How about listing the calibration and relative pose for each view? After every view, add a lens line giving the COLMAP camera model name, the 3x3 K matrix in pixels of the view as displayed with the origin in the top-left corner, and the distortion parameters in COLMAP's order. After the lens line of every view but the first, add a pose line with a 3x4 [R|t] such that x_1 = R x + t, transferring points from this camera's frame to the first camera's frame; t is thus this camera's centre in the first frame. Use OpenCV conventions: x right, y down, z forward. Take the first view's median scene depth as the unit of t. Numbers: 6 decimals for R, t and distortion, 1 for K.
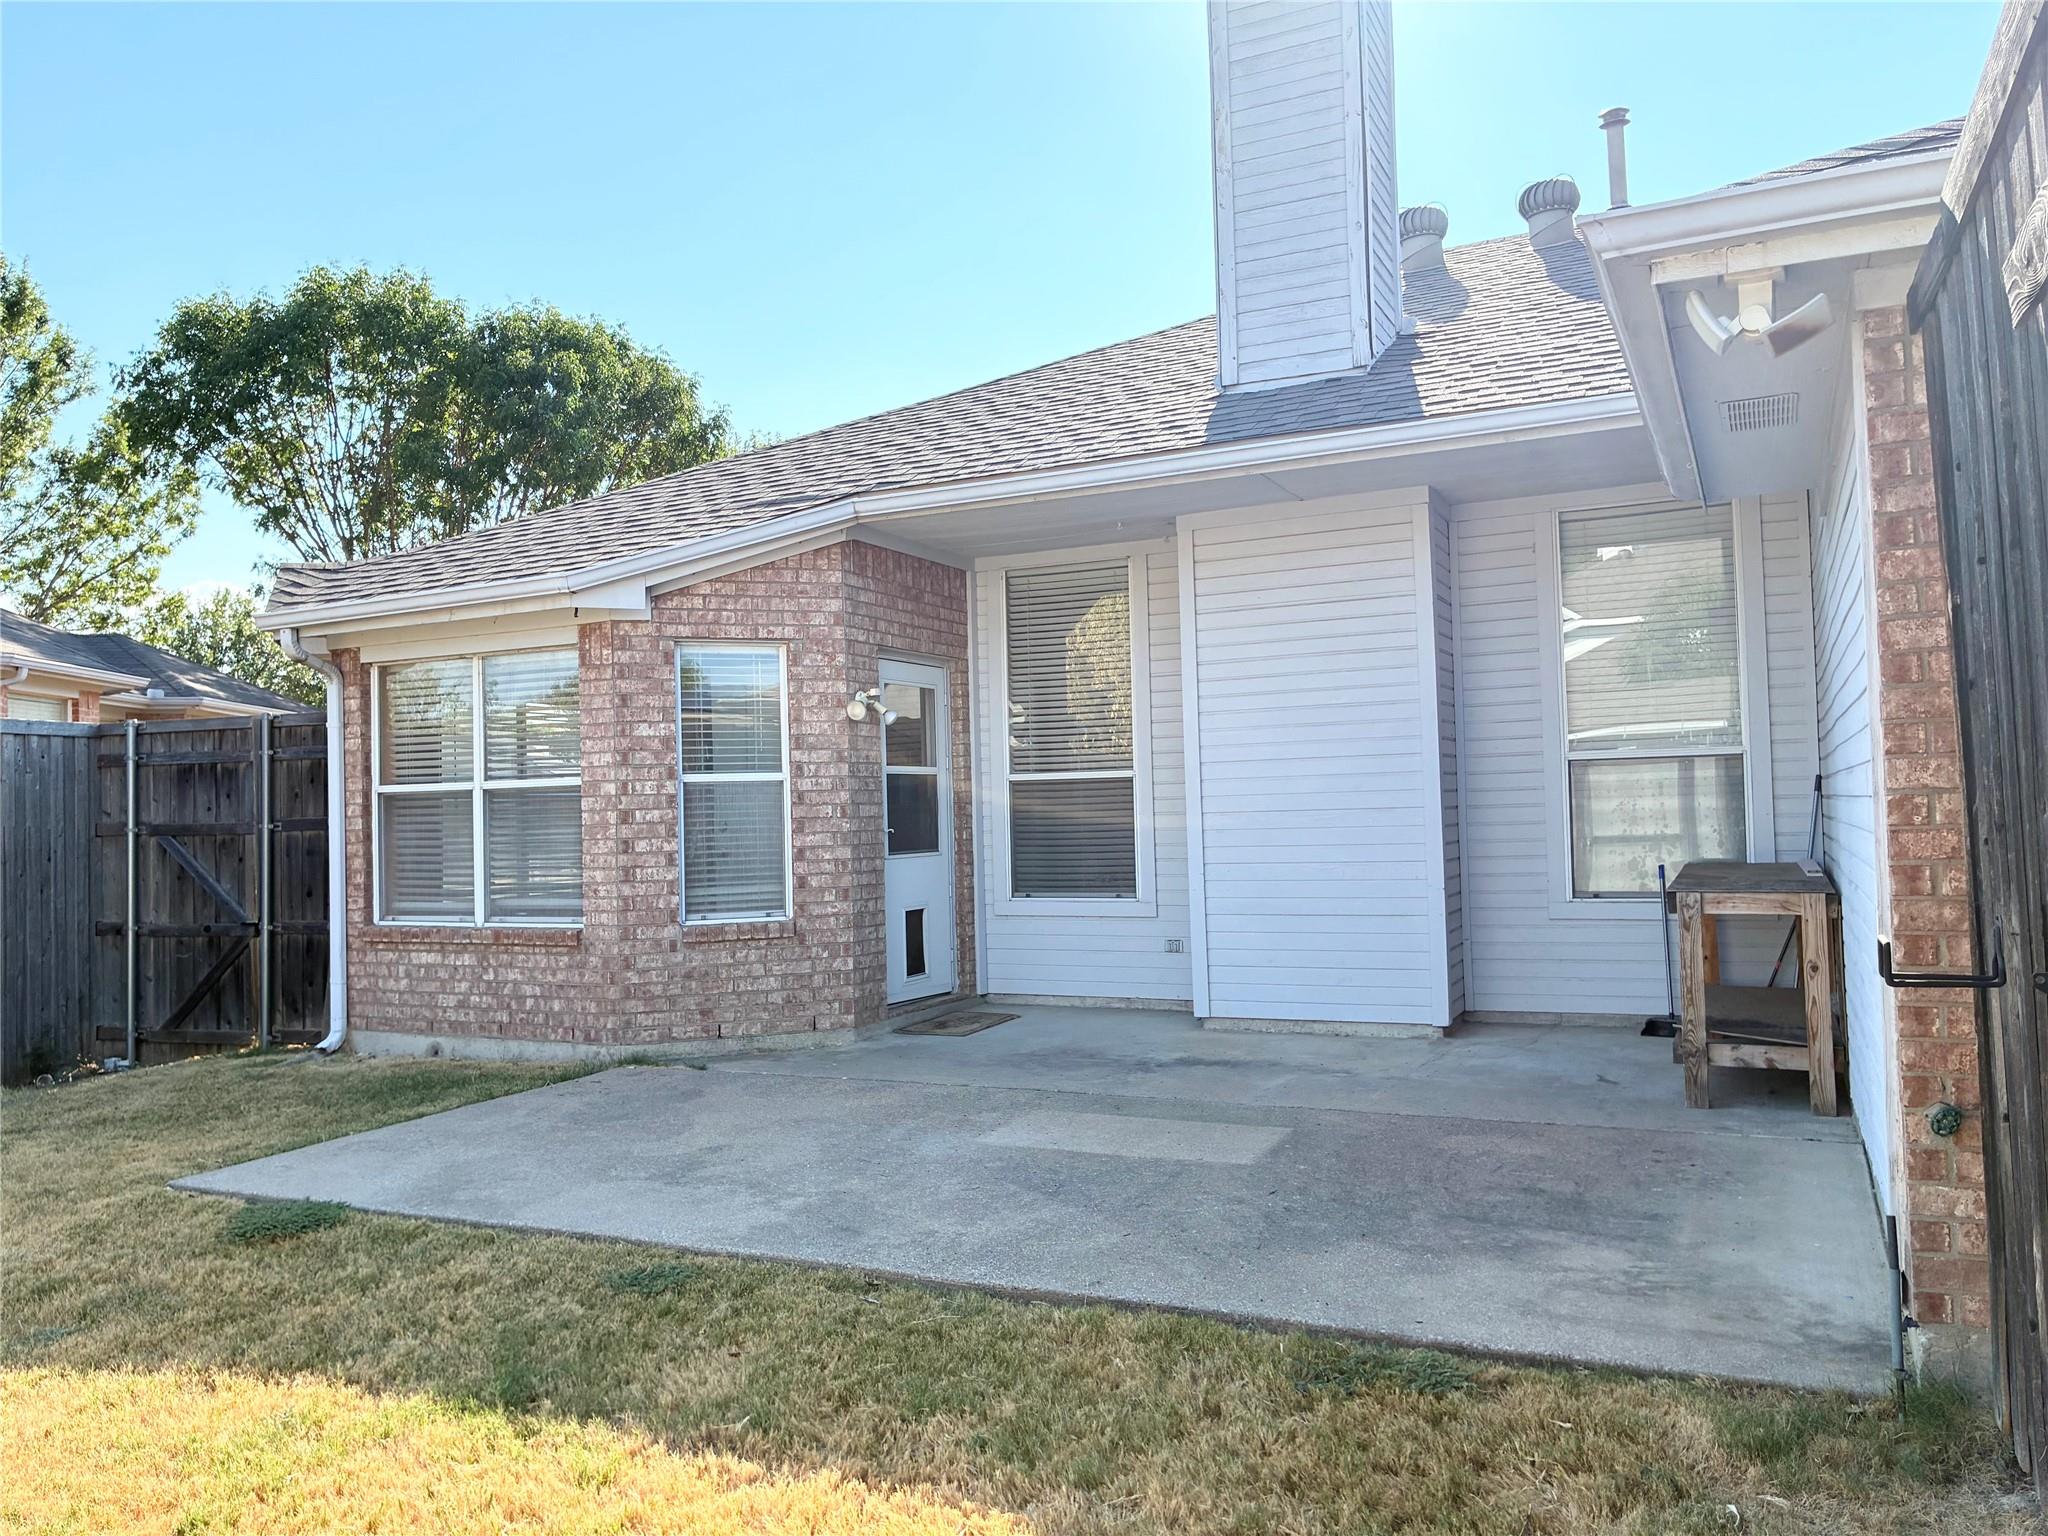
lens RADIAL K [[1523.9, 0, 1024.0], [0, 1523.9, 768.0], [0, 0, 1]] dist [-0.009453, -0.001527]
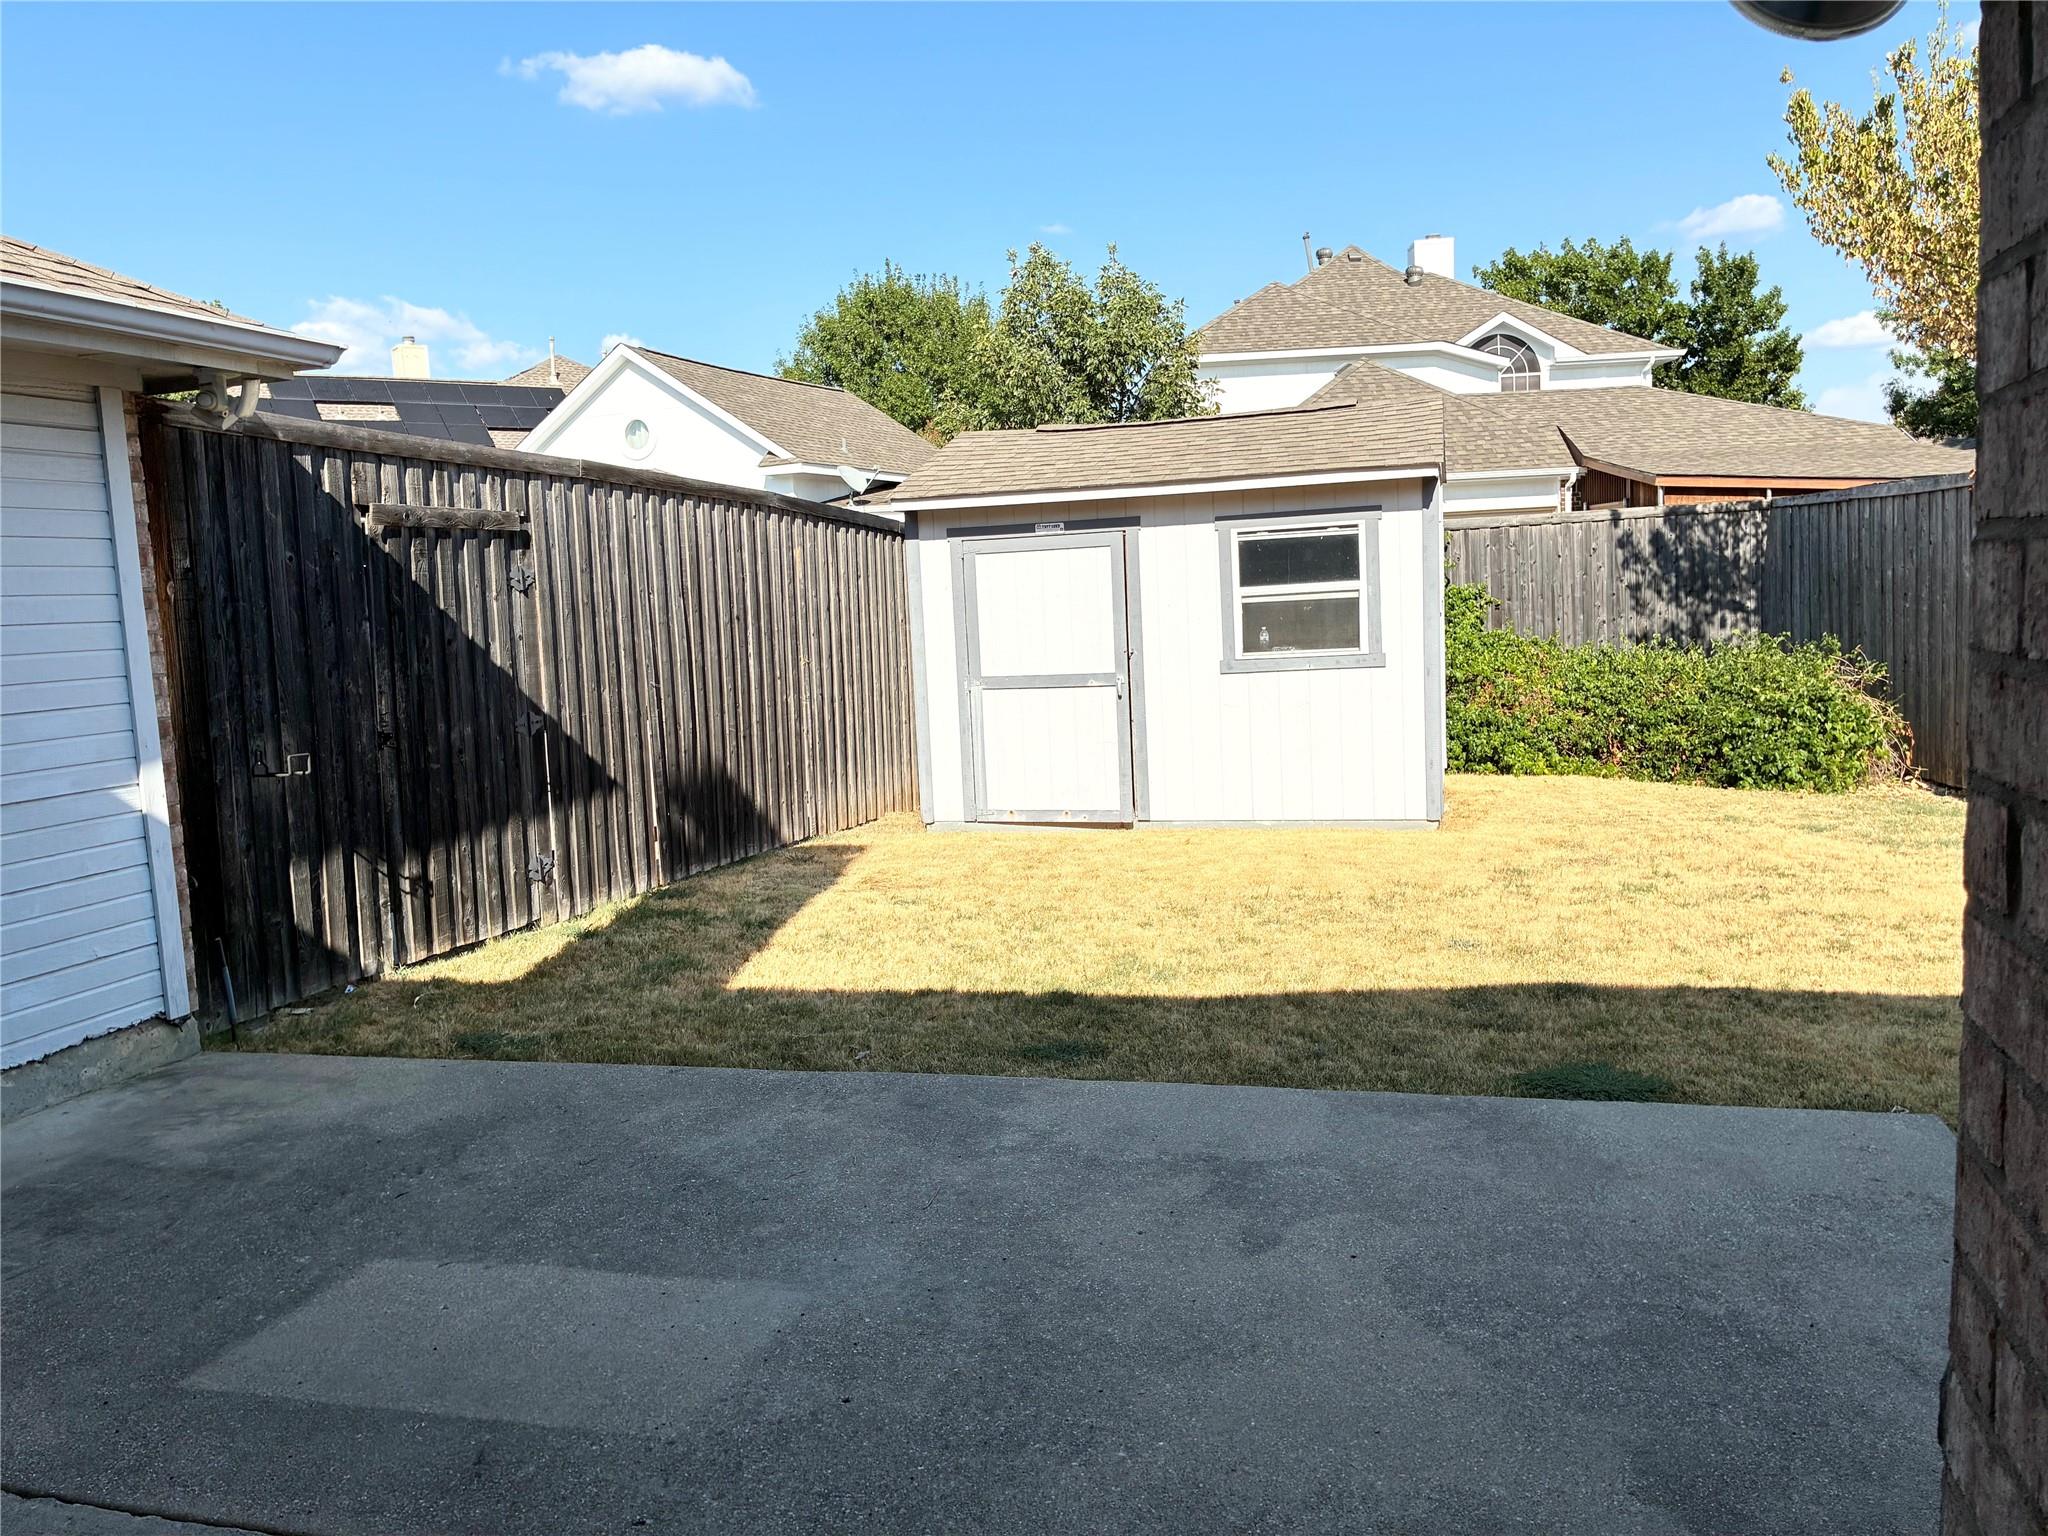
lens RADIAL K [[1558.2, 0, 1024.0], [0, 1558.2, 768.0], [0, 0, 1]] dist [0.008507, 0.002583]
pose [[-0.983059, 0.090271, -0.159519, -0.024809], [0.076640, 0.993021, 0.089638, 0.005973], [0.166498, 0.075894, -0.983117, 1.110092]]
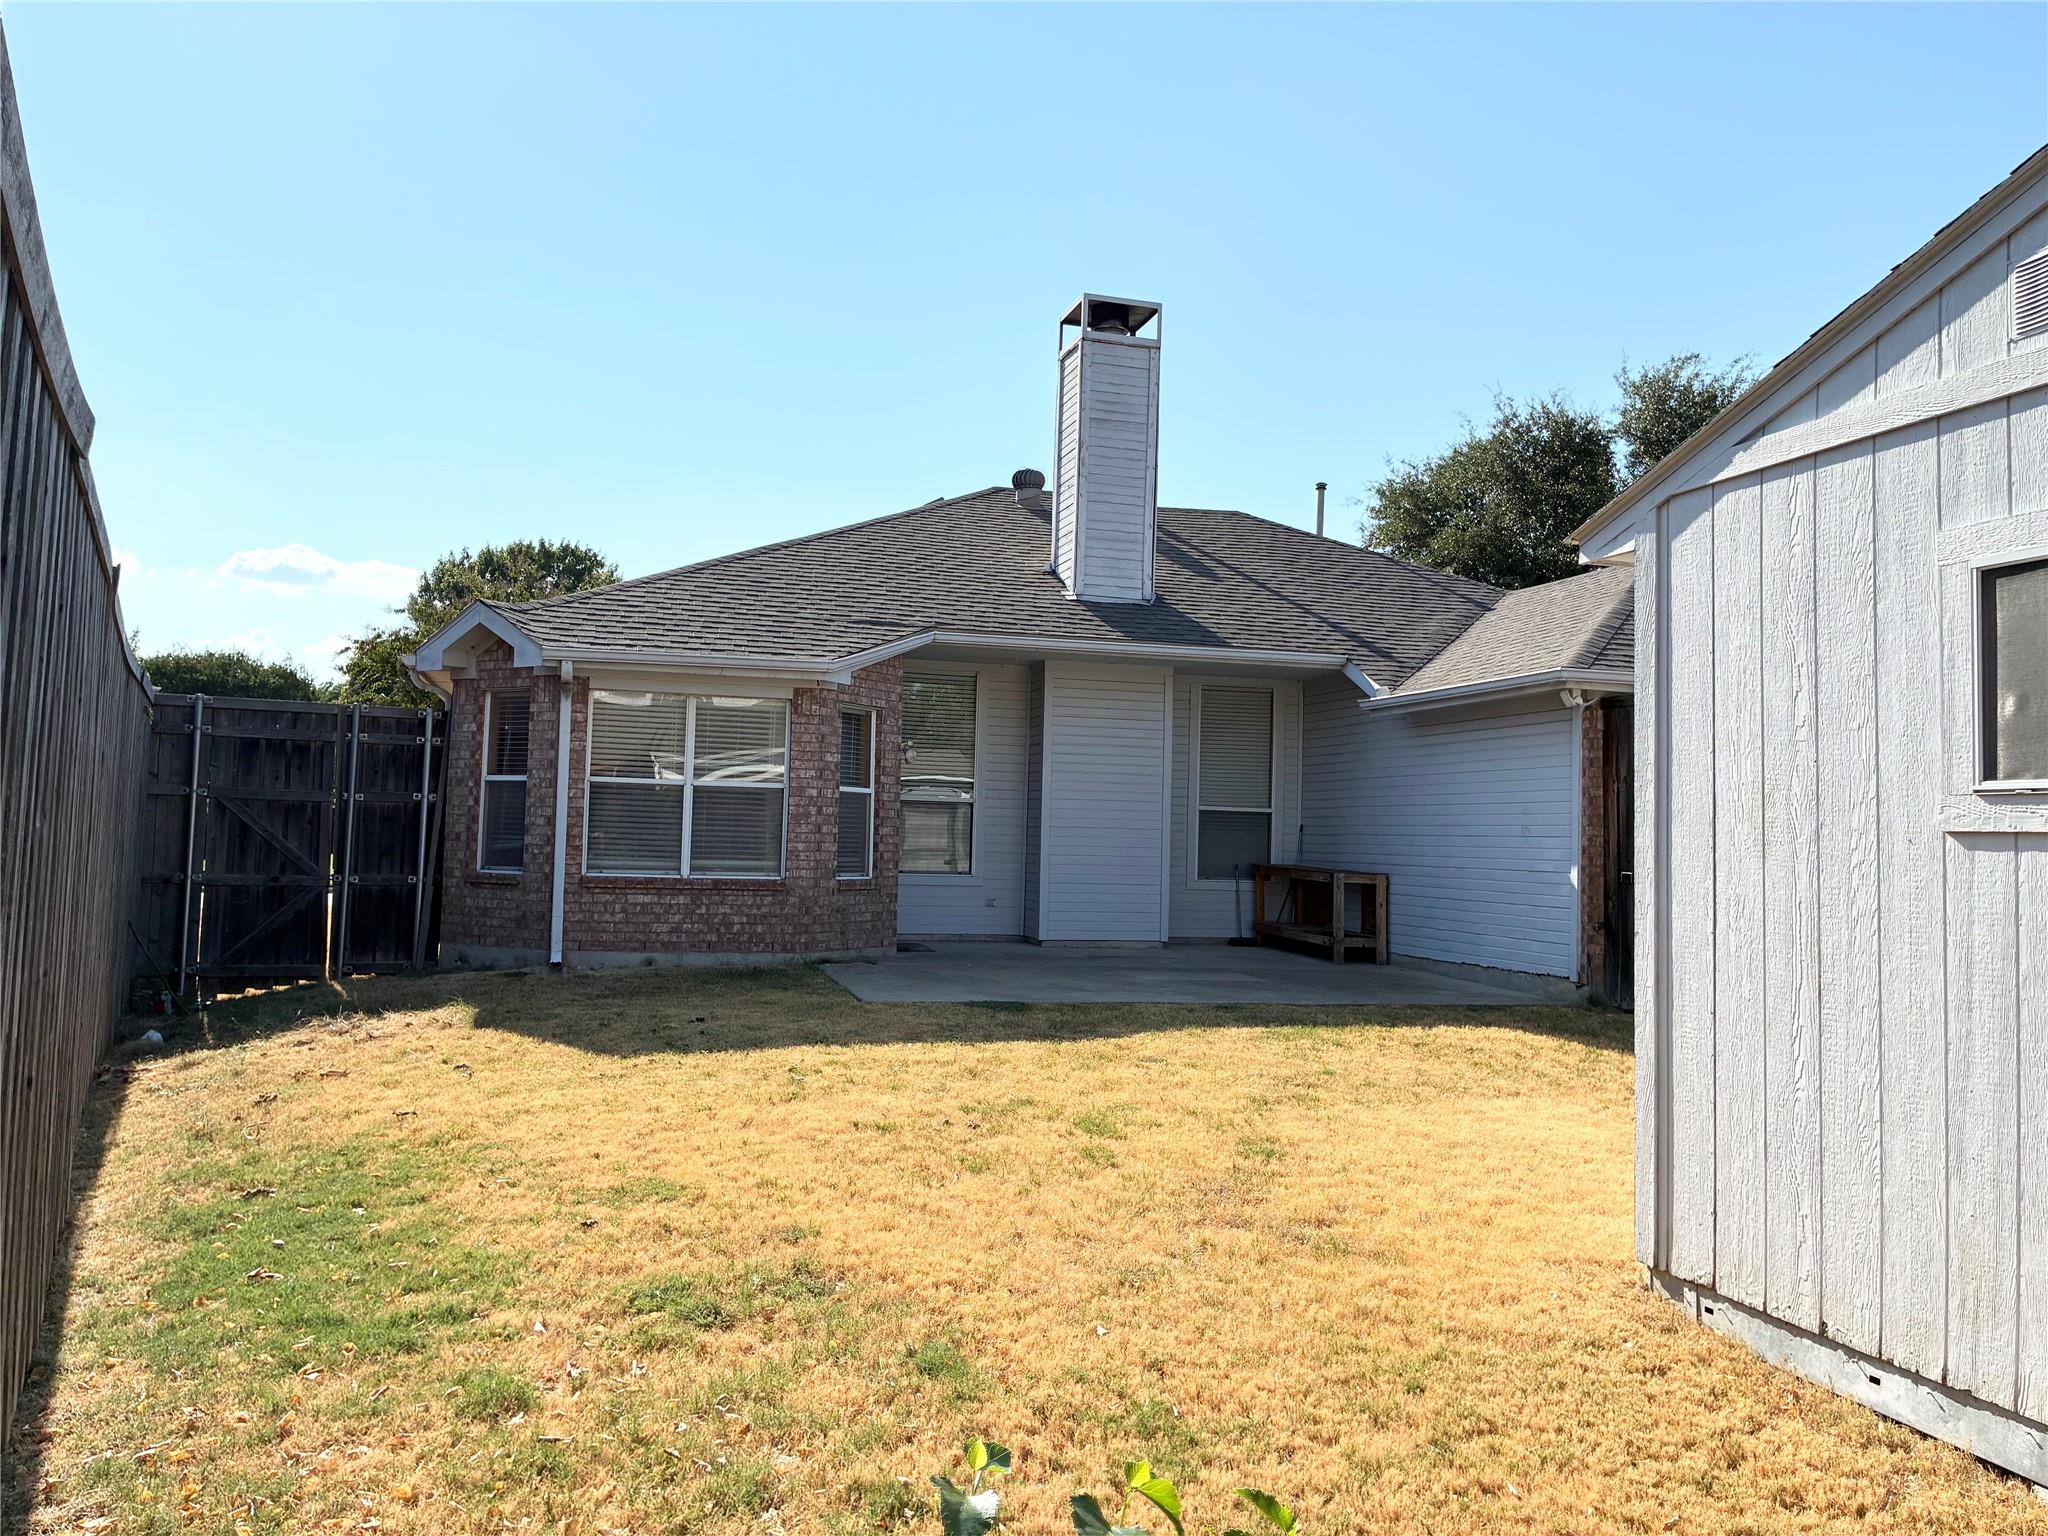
lens RADIAL K [[1558.2, 0, 1024.0], [0, 1558.2, 768.0], [0, 0, 1]] dist [0.008507, 0.002583]
pose [[0.742162, 0.077323, 0.665745, -1.142724], [-0.065573, 0.996934, -0.042689, 0.041331], [-0.667005, -0.011973, 0.744957, -0.351660]]
